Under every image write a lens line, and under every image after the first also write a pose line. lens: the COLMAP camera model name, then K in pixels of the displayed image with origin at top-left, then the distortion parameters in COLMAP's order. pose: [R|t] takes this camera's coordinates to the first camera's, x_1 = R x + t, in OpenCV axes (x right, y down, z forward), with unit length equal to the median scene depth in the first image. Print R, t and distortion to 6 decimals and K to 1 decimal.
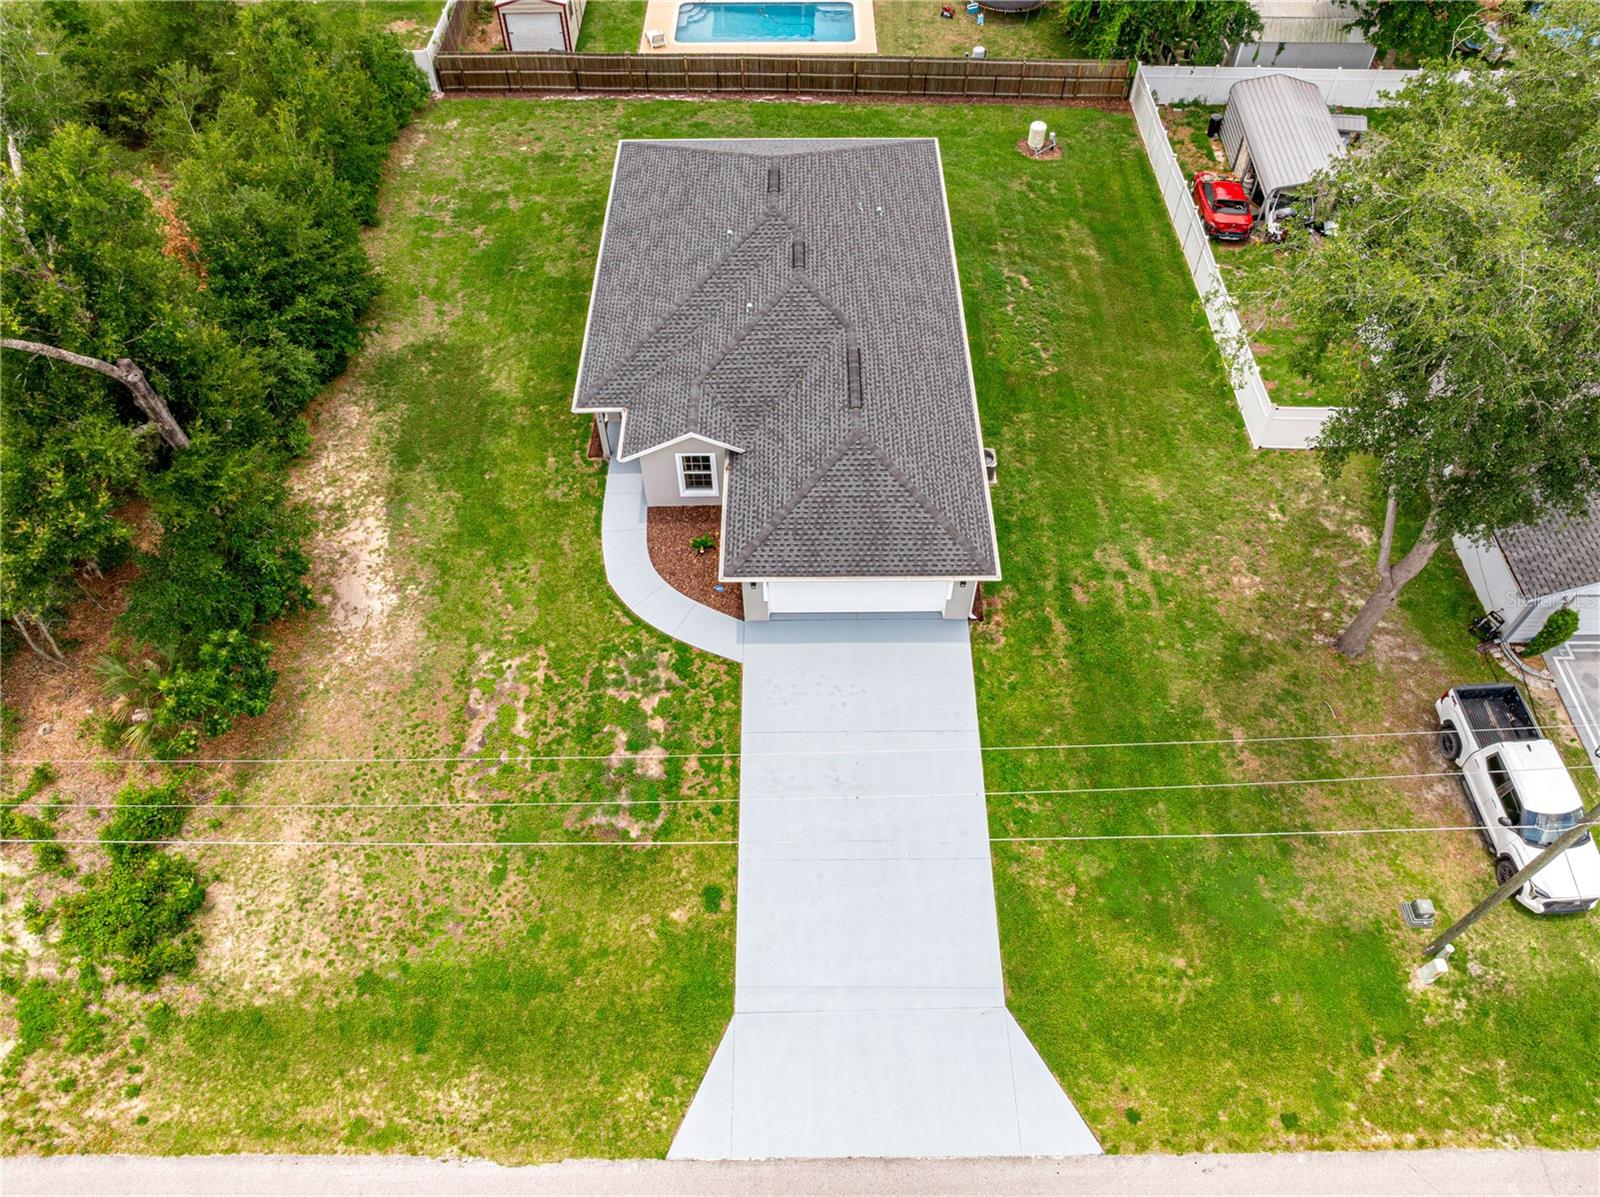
lens RADIAL K [[1135.5, 0, 796.5], [0, 1135.5, 594.4], [0, 0, 1]] dist [-0.043835, 0.008709]
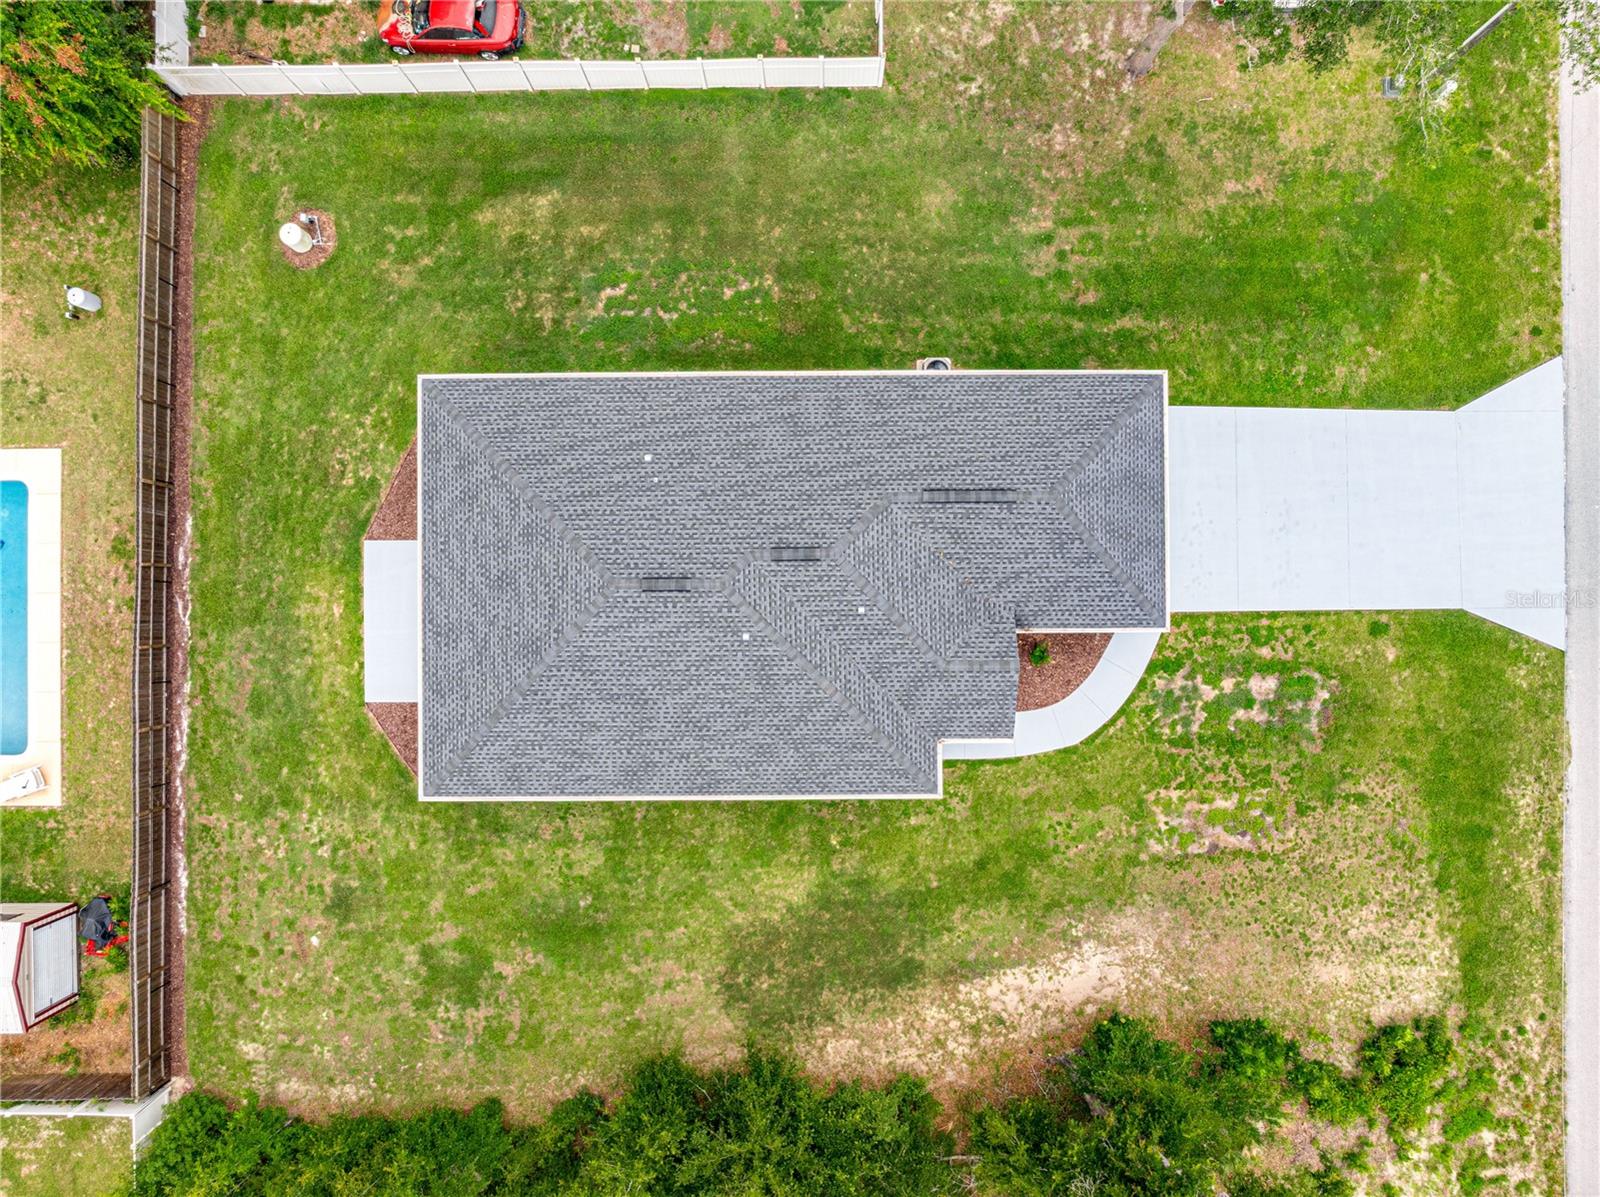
lens RADIAL K [[1126.1, 0, 798.9], [0, 1126.1, 607.3], [0, 0, 1]] dist [-0.064227, 0.035908]
pose [[-0.004560, -0.999967, 0.006749, -0.049977], [0.790355, 0.000531, 0.612649, -0.927204], [-0.612632, 0.008127, 0.790327, 0.369036]]
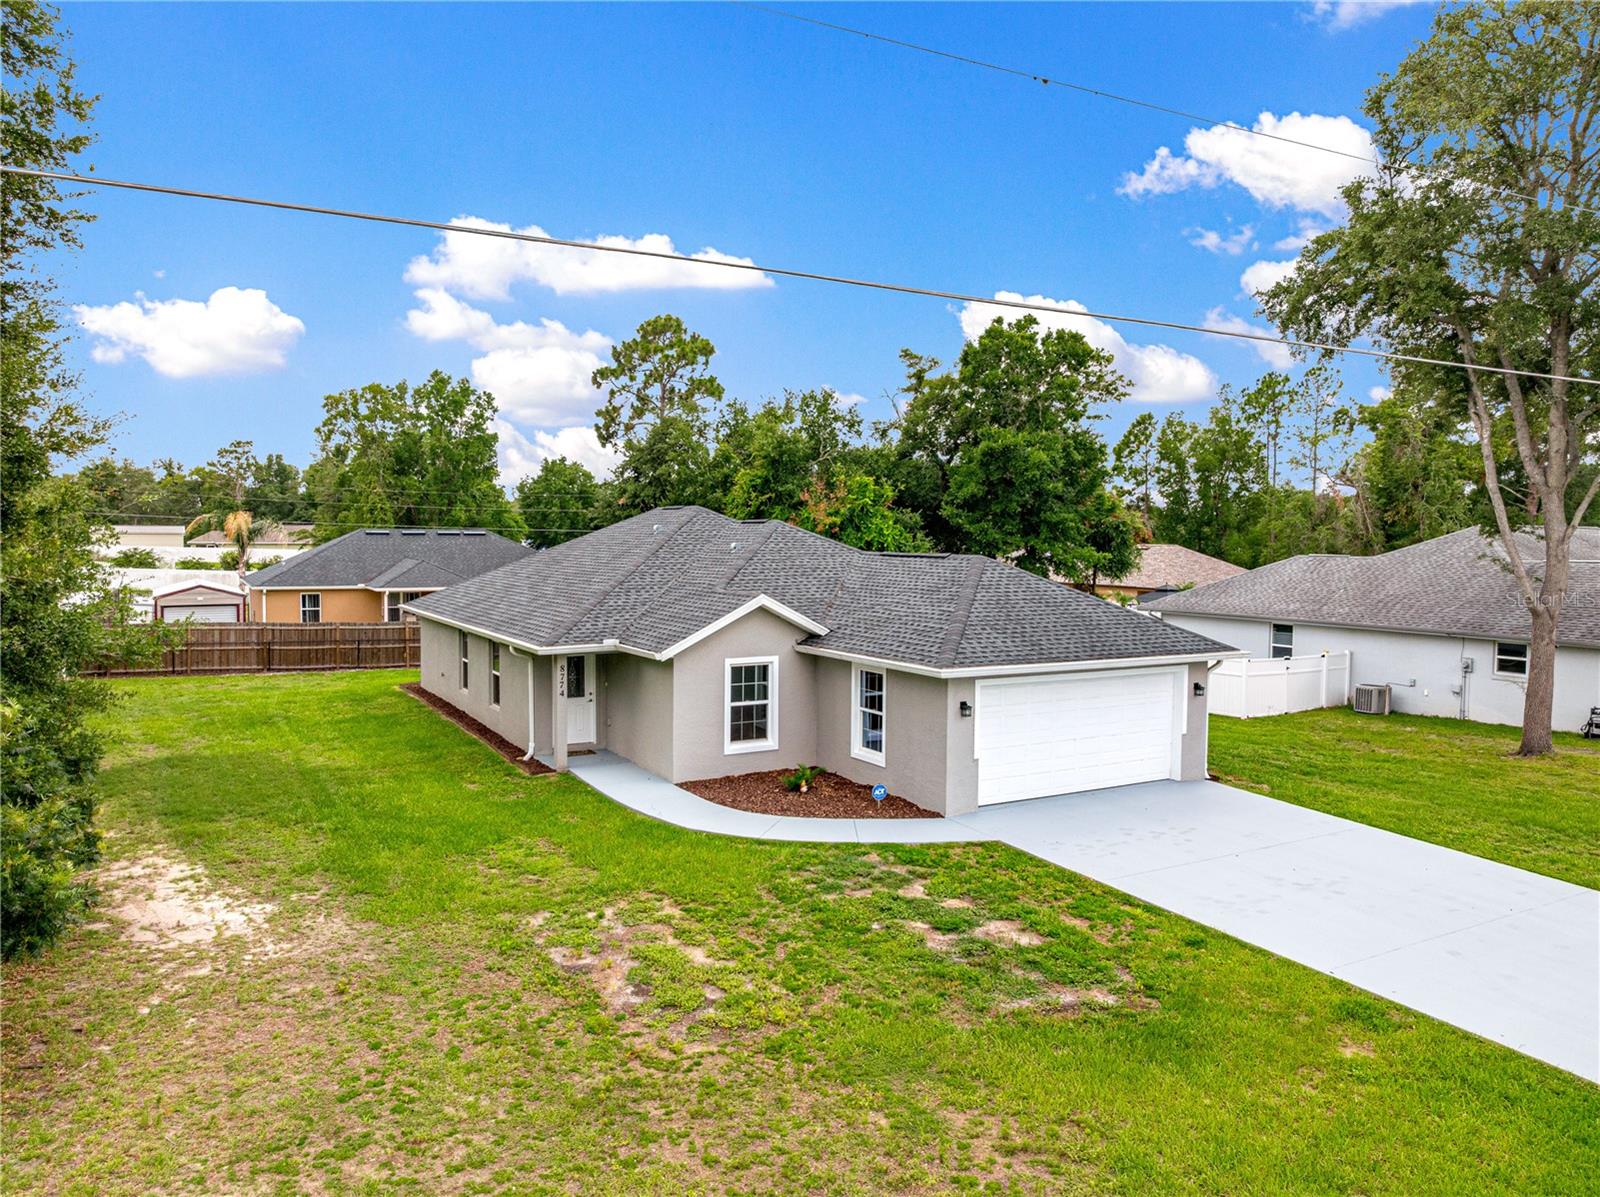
lens RADIAL K [[1135.5, 0, 796.5], [0, 1135.5, 594.4], [0, 0, 1]] dist [-0.043835, 0.008709]
pose [[0.873673, -0.012814, 0.486344, -0.423564], [0.378542, 0.645863, -0.662999, 0.329151], [-0.305616, 0.763346, 0.569124, 0.635894]]
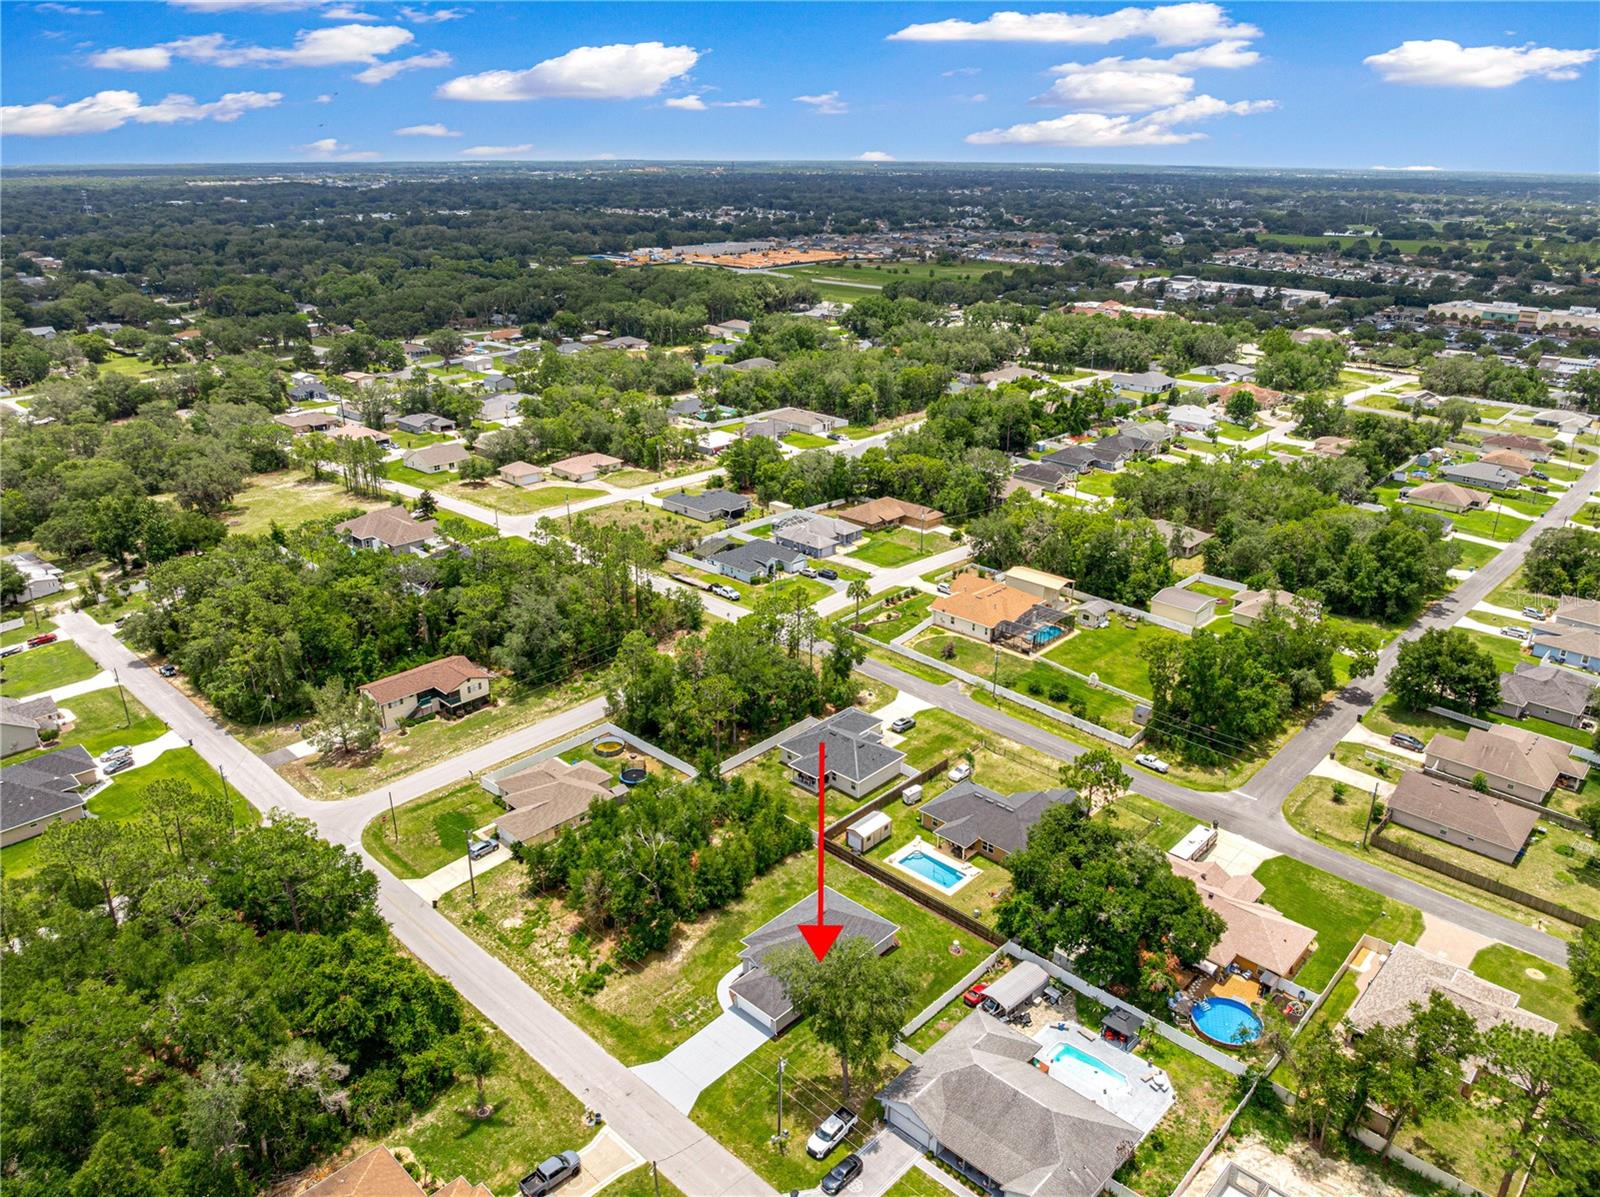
lens RADIAL K [[1135.5, 0, 796.5], [0, 1135.5, 594.4], [0, 0, 1]] dist [-0.043835, 0.008709]
pose [[0.723237, 0.263532, -0.638340, 2.370048], [-0.551764, 0.776375, -0.304629, -0.012670], [0.415312, 0.572532, 0.706911, -2.645317]]
